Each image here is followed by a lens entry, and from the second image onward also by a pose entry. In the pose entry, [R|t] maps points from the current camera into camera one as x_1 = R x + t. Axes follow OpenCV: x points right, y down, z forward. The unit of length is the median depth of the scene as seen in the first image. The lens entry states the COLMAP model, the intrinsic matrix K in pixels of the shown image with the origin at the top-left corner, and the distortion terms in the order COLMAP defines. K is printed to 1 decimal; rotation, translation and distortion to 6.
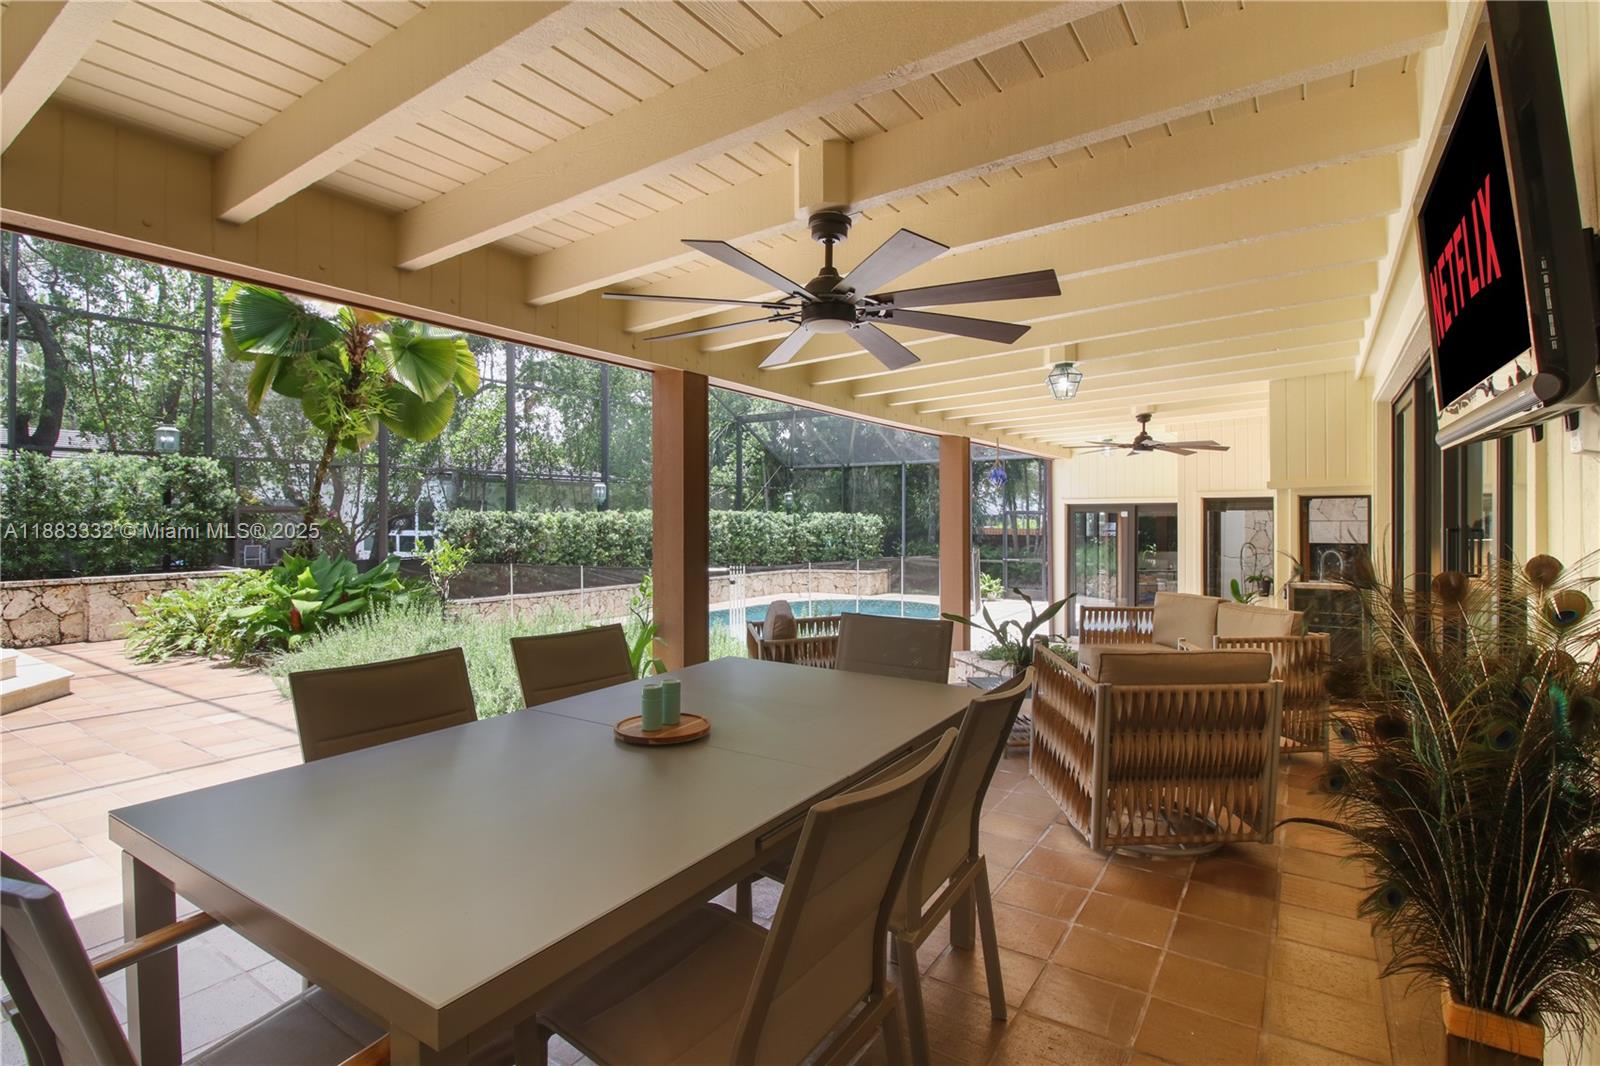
lens RADIAL K [[787.9, 0, 821.9], [0, 787.9, 530.2], [0, 0, 1]] dist [-0.020076, -0.004570]
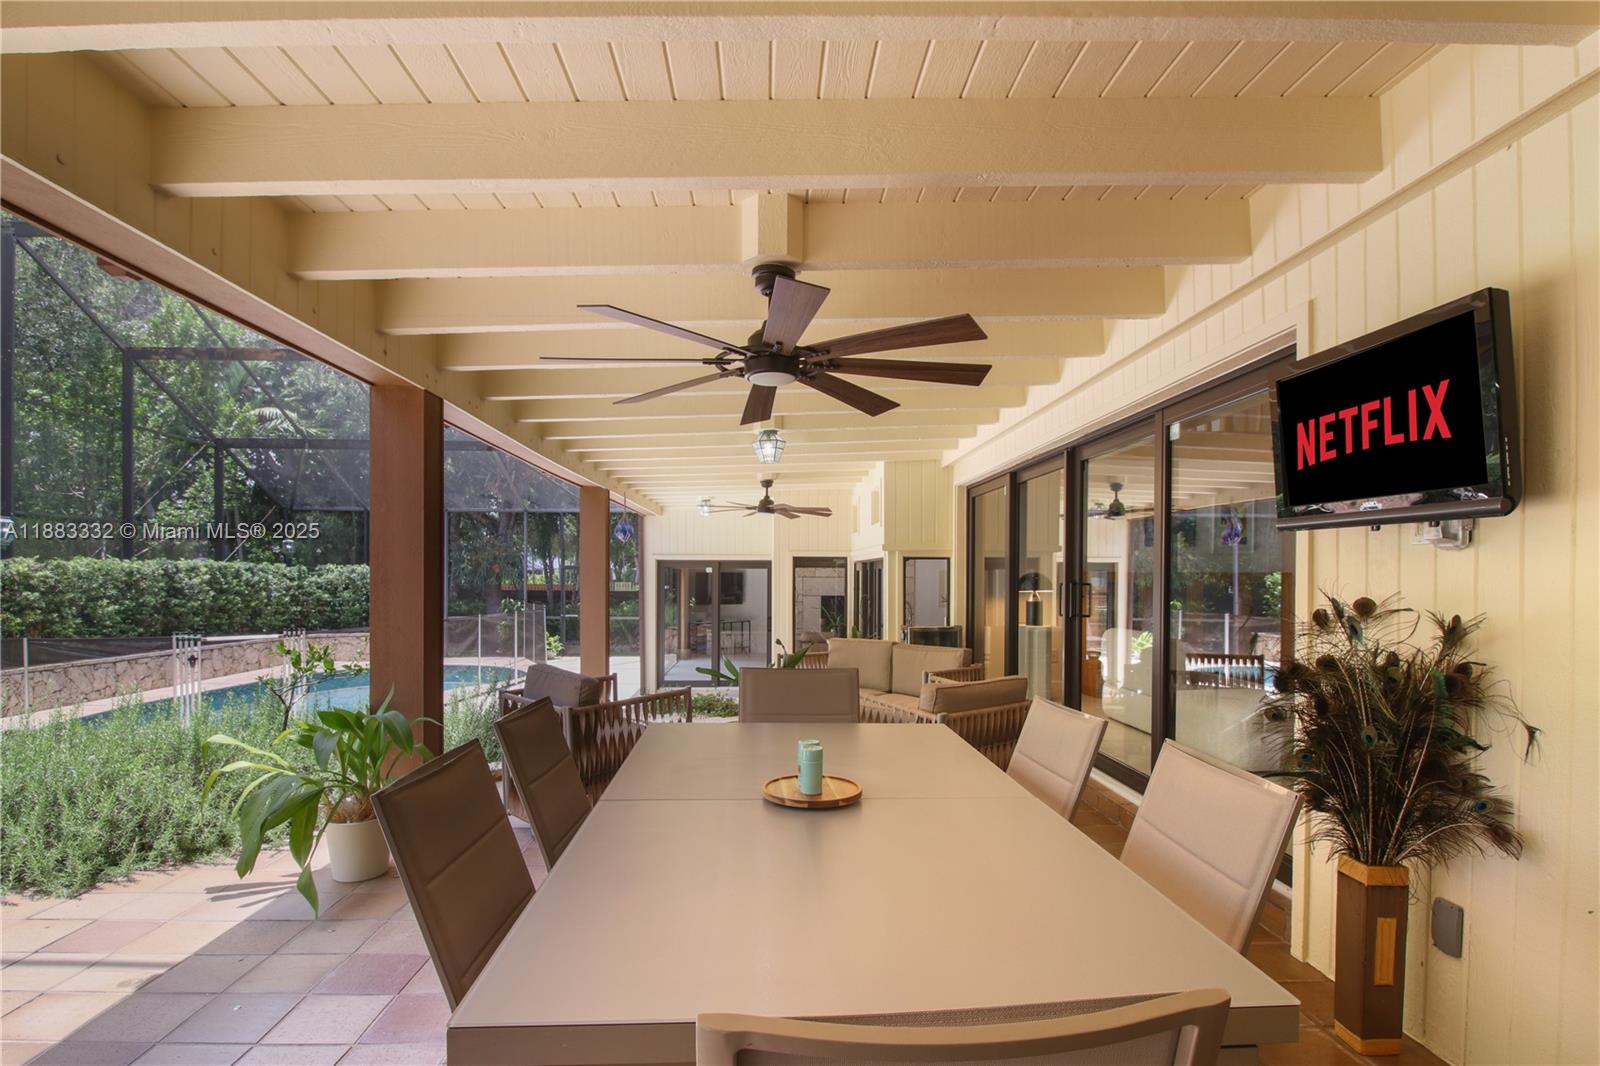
lens RADIAL K [[787.9, 0, 834.1], [0, 787.9, 583.1], [0, 0, 1]] dist [-0.020076, -0.004570]
pose [[0.802978, -0.000023, 0.596009, -0.107704], [0.002045, 0.999994, -0.002716, 0.000443], [-0.596005, 0.003399, 0.802973, 0.032455]]
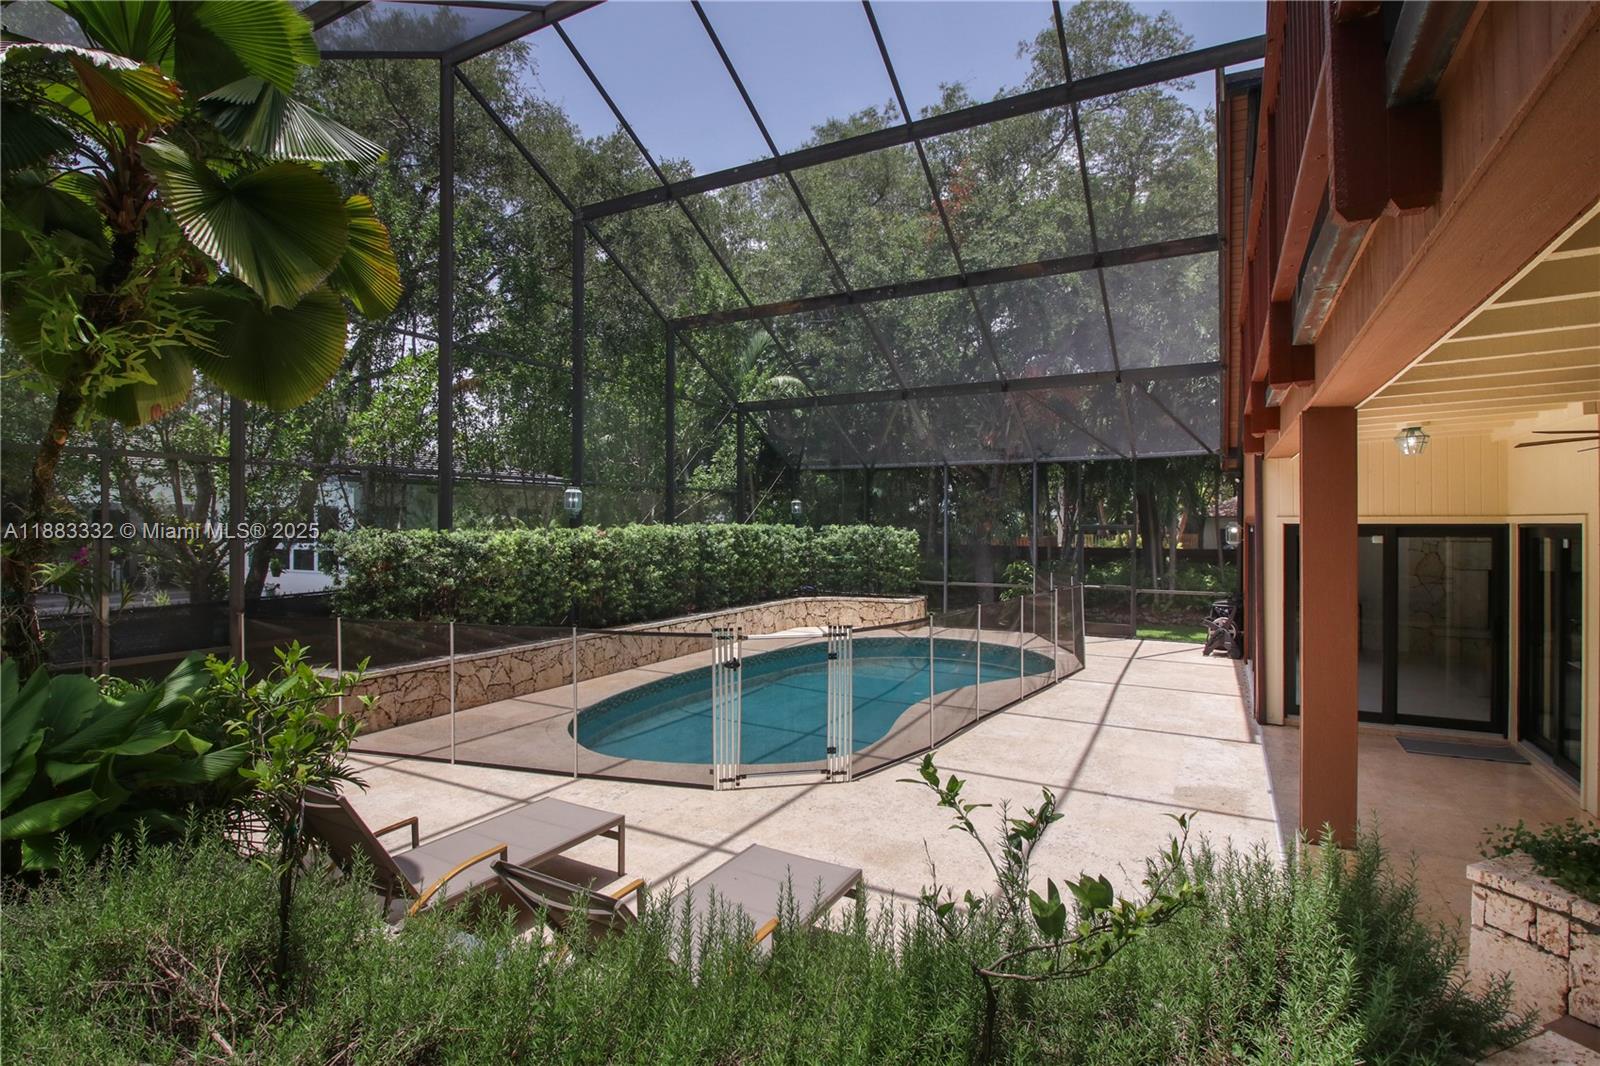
lens RADIAL K [[787.9, 0, 826.1], [0, 787.9, 527.0], [0, 0, 1]] dist [-0.020076, -0.004570]
pose [[0.995975, 0.001097, 0.089627, -0.131487], [-0.000335, 0.999964, -0.008520, -0.020751], [-0.089633, 0.008456, 0.995939, 0.301285]]
